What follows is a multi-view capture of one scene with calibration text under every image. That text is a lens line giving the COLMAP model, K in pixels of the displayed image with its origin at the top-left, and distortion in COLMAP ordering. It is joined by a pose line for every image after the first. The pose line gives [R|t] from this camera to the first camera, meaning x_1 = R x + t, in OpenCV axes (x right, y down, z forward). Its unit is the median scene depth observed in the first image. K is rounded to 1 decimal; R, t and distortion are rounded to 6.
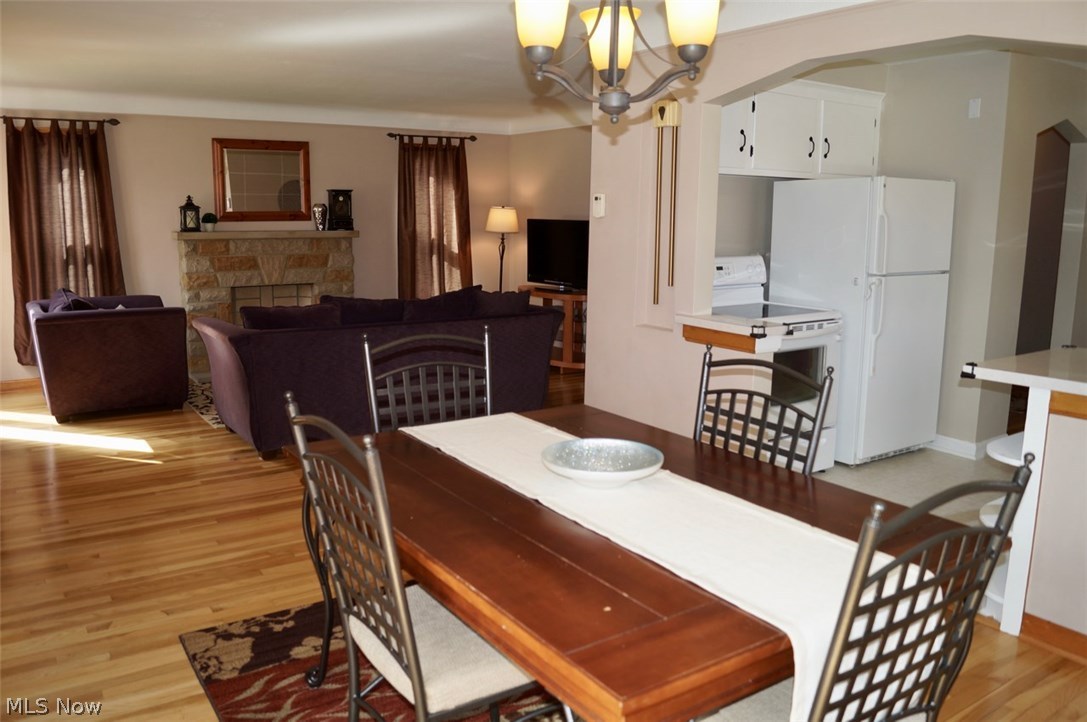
lens RADIAL K [[836.7, 0, 544.8], [0, 836.7, 362.3], [0, 0, 1]] dist [-0.084449, 0.013267]
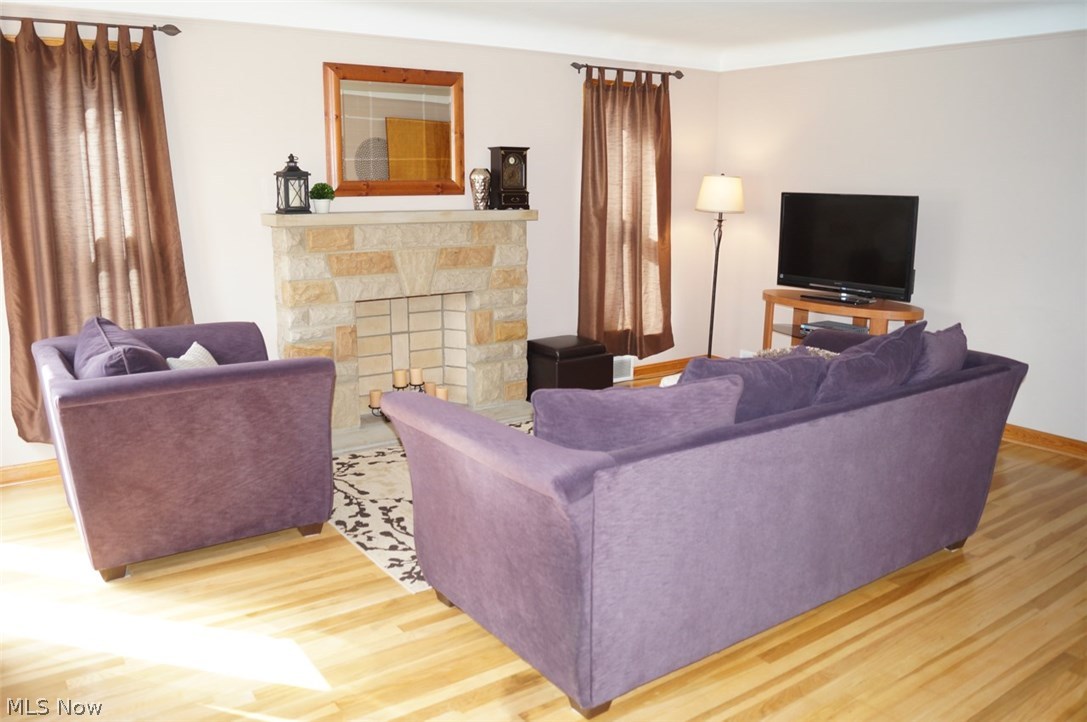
lens RADIAL K [[836.7, 0, 544.0], [0, 836.7, 361.9], [0, 0, 1]] dist [-0.084449, 0.013267]
pose [[0.999915, -0.008045, 0.010213, -0.246639], [0.007703, 0.999422, 0.033106, -0.065511], [-0.010473, -0.033024, 0.999400, 0.367368]]
